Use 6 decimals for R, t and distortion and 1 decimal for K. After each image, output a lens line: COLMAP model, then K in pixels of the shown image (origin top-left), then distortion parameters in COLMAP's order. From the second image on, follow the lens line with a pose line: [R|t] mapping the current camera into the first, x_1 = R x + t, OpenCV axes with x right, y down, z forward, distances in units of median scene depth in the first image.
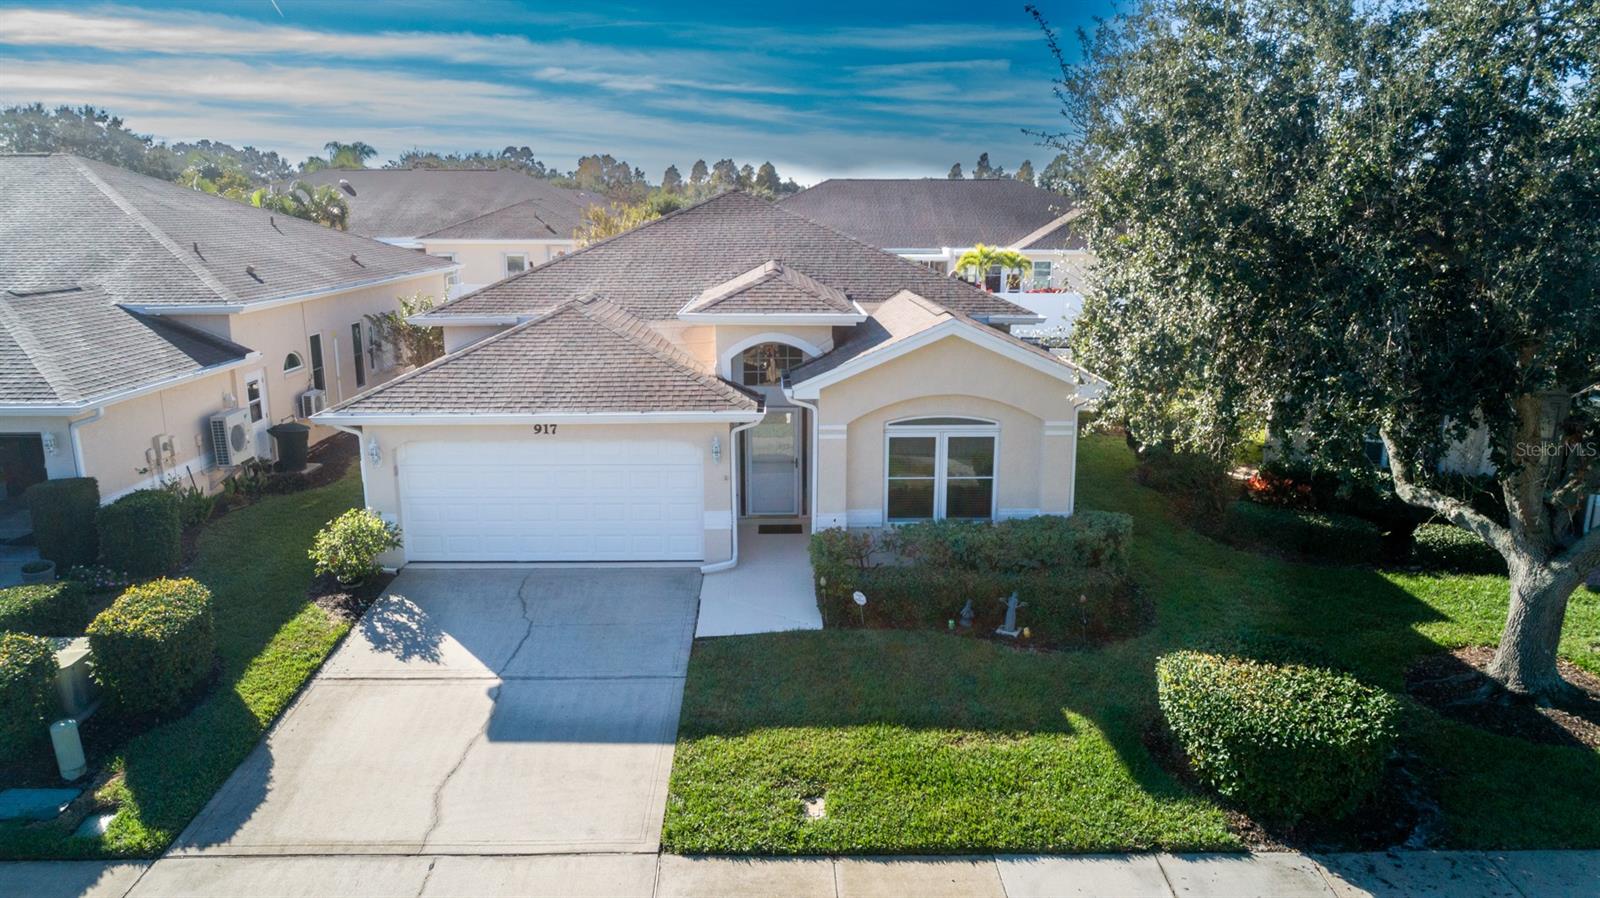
lens RADIAL K [[1069.0, 0, 800.0], [0, 1069.0, 449.0], [0, 0, 1]] dist [-0.015758, 0.006460]
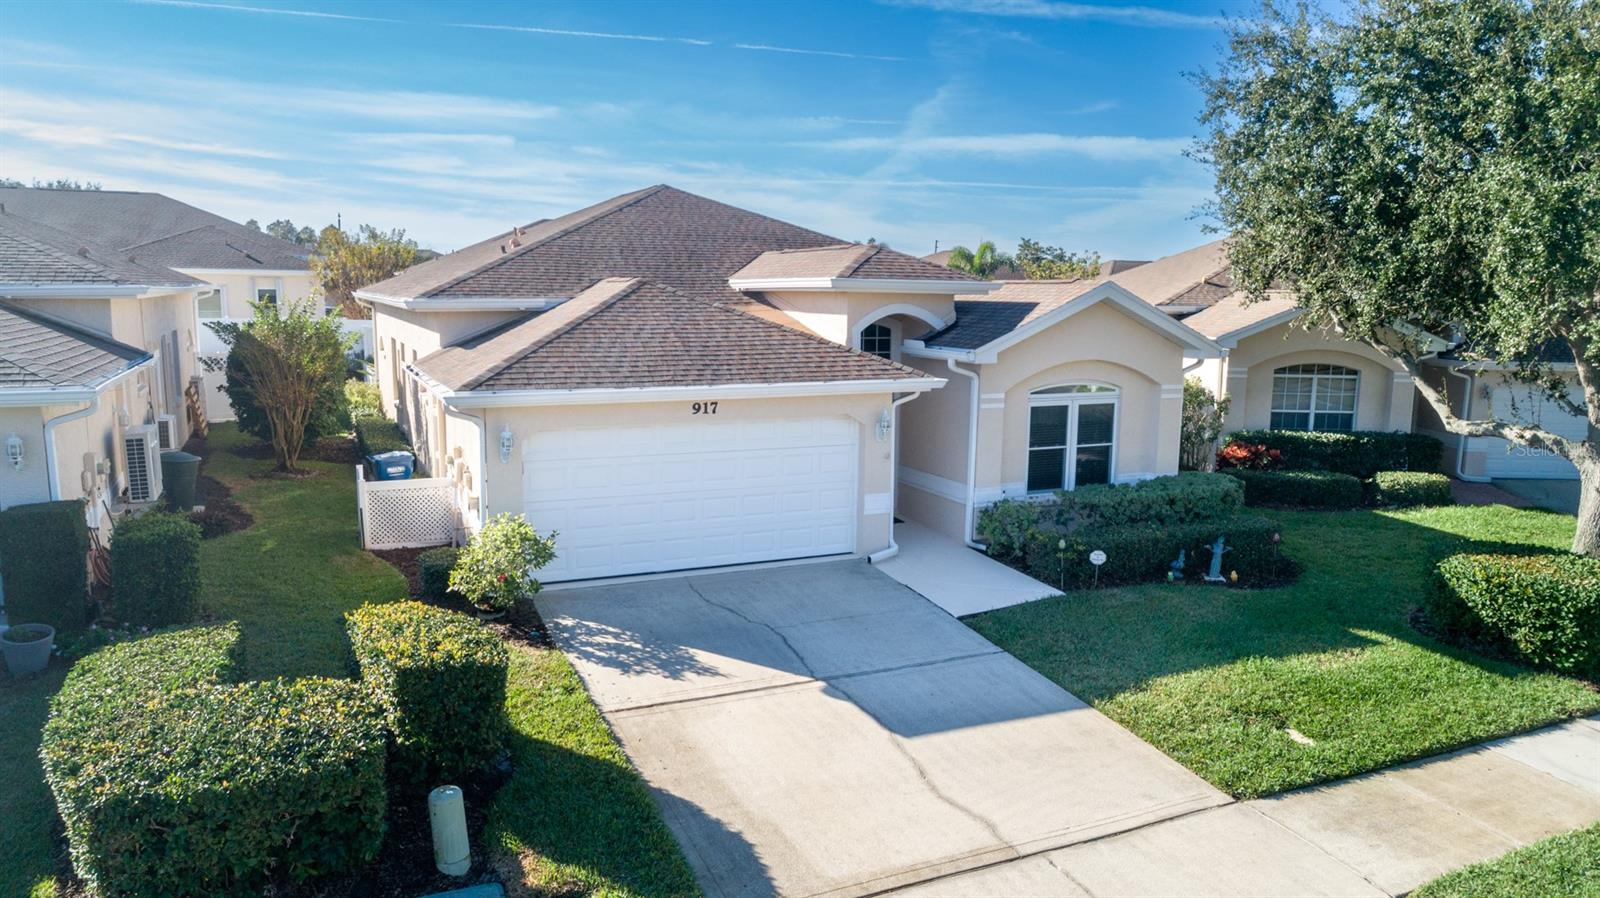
lens RADIAL K [[1069.0, 0, 800.0], [0, 1069.0, 449.0], [0, 0, 1]] dist [-0.015758, 0.006460]
pose [[0.915879, -0.047665, 0.398614, -0.589963], [0.075475, 0.995665, -0.054357, 0.076341], [-0.394295, 0.079870, 0.915507, 0.220202]]
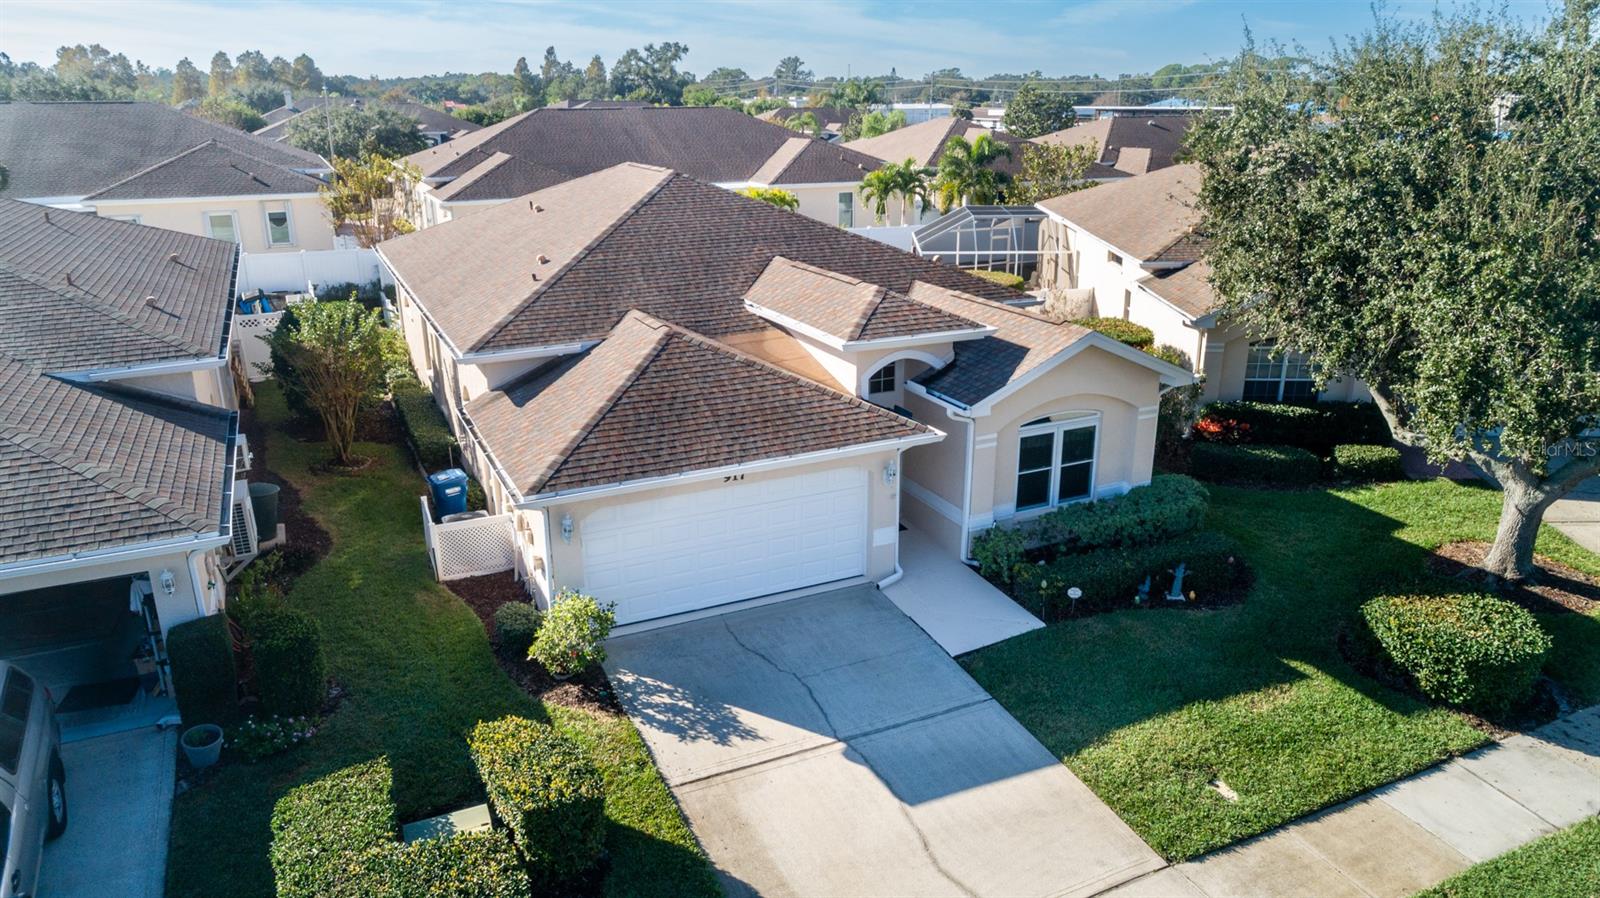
lens RADIAL K [[1069.0, 0, 800.0], [0, 1069.0, 449.0], [0, 0, 1]] dist [-0.015758, 0.006460]
pose [[0.912709, -0.132053, 0.386683, -0.644393], [0.093090, 0.988652, 0.117901, -0.175843], [-0.397865, -0.071613, 0.914645, 0.097961]]
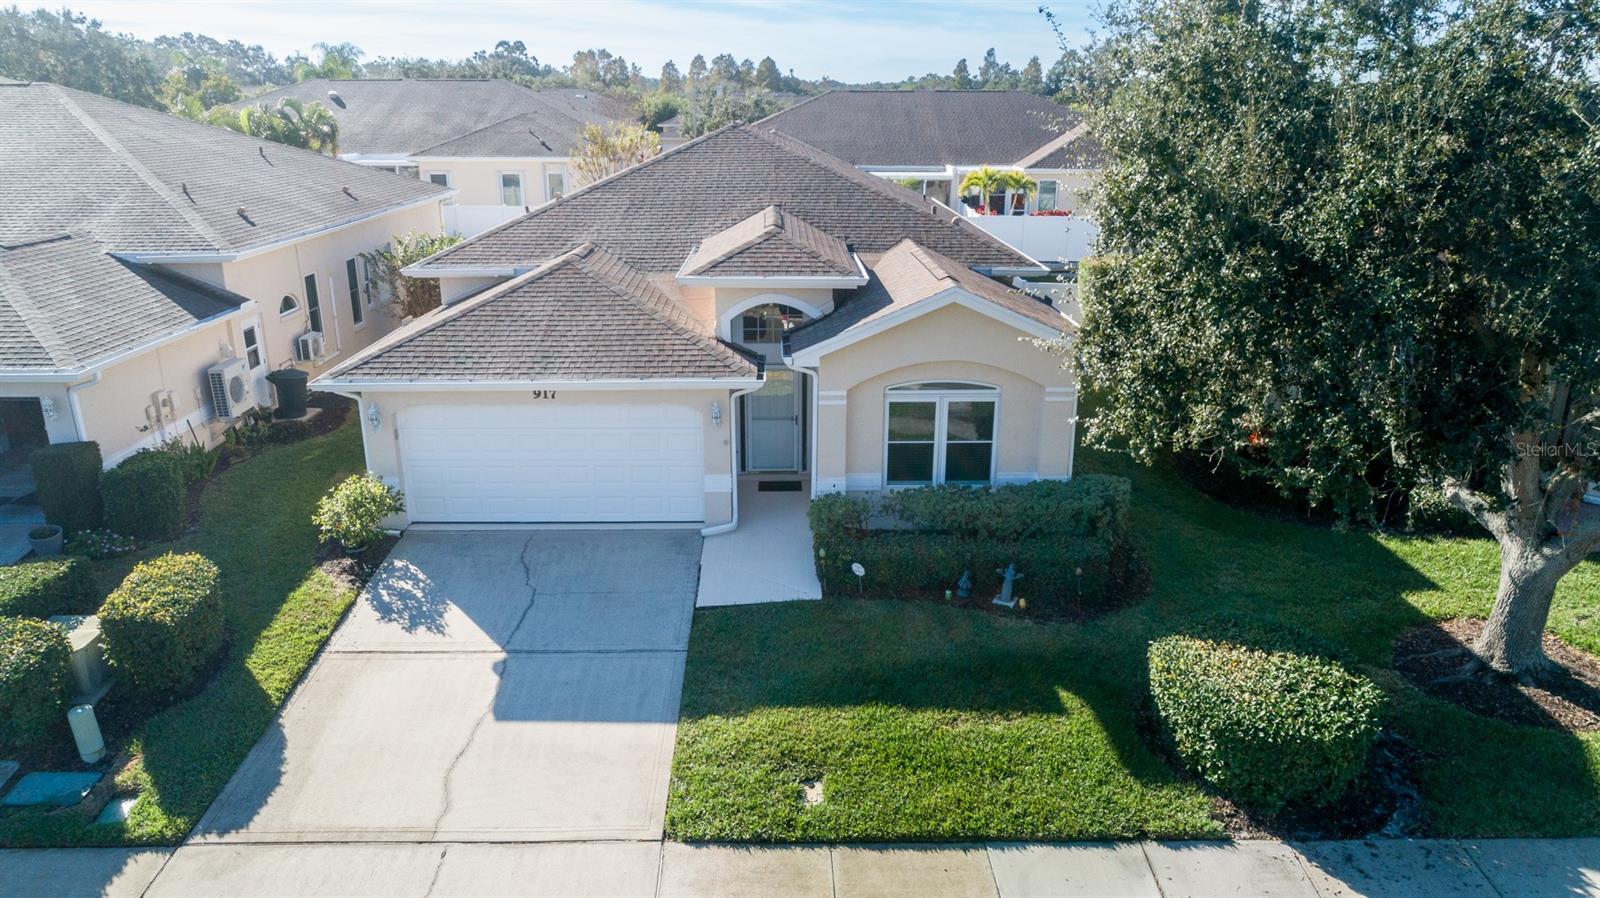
lens RADIAL K [[1069.0, 0, 800.0], [0, 1069.0, 449.0], [0, 0, 1]] dist [-0.015758, 0.006460]
pose [[0.999996, 0.002714, -0.000286, 0.000585], [-0.002676, 0.995613, 0.093530, -0.070759], [0.000539, -0.093529, 0.995616, 0.002344]]
